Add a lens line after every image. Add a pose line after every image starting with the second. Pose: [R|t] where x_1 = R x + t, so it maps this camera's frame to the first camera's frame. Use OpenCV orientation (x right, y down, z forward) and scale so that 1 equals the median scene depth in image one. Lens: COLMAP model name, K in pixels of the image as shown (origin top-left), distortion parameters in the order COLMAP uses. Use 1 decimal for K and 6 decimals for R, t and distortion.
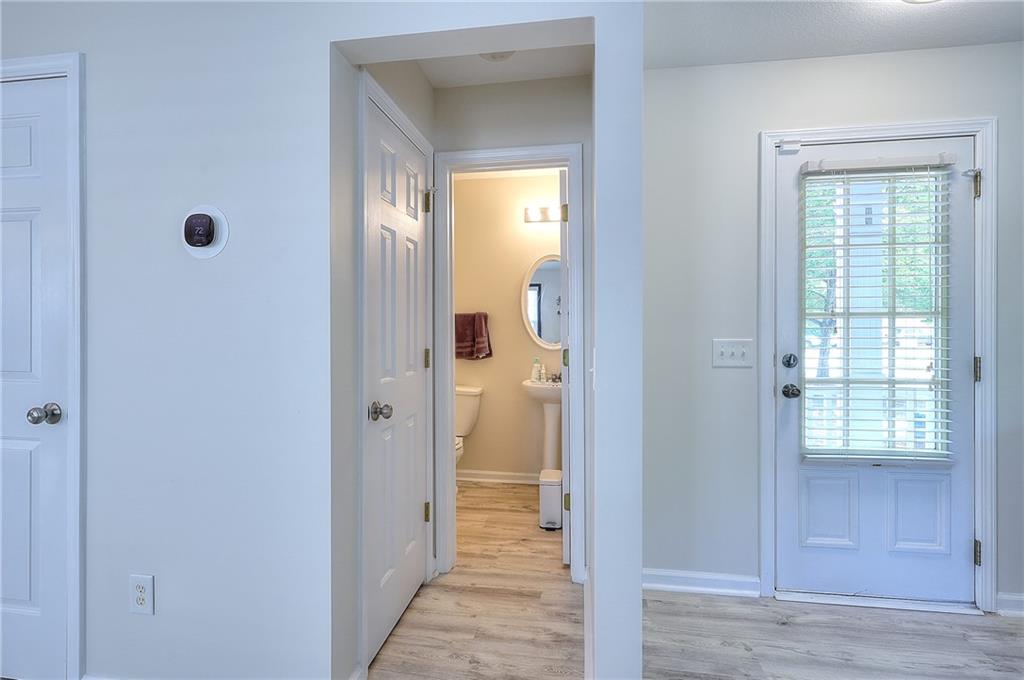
lens RADIAL K [[472.2, 0, 508.3], [0, 472.2, 335.6], [0, 0, 1]] dist [-0.003121, 0.001824]
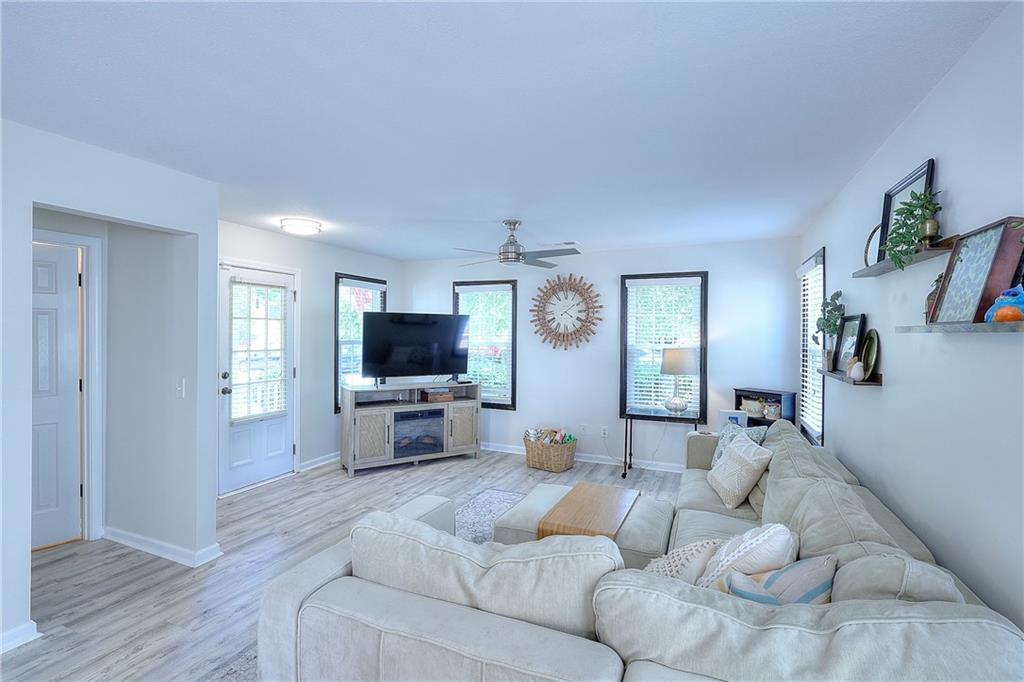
lens RADIAL K [[472.2, 0, 513.1], [0, 472.2, 337.4], [0, 0, 1]] dist [-0.003121, 0.001824]
pose [[0.253324, -0.004615, 0.967371, -1.011518], [-0.005937, 0.999962, 0.006325, -0.126321], [-0.967363, -0.007346, 0.253287, -0.660149]]
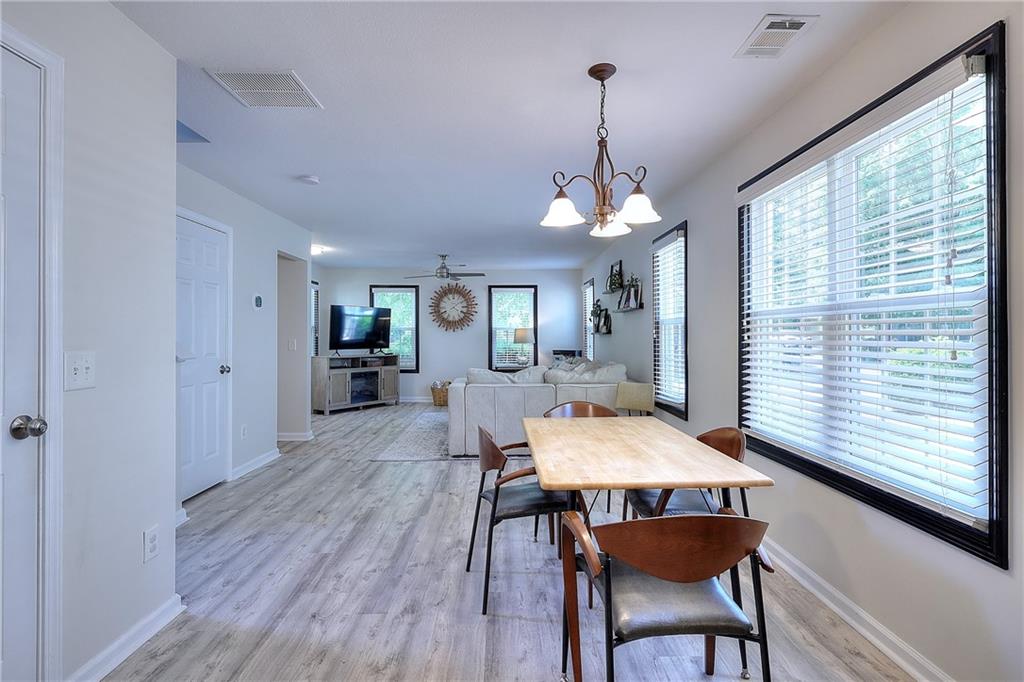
lens RADIAL K [[512.9, 0, 510.3], [0, 512.9, 335.8], [0, 0, 1]] dist [-0.000135, -0.000041]
pose [[-0.164097, 0.001300, 0.986443, -2.876667], [0.003433, 0.999994, -0.000747, -0.000281], [-0.986438, 0.003264, -0.164101, -0.031113]]
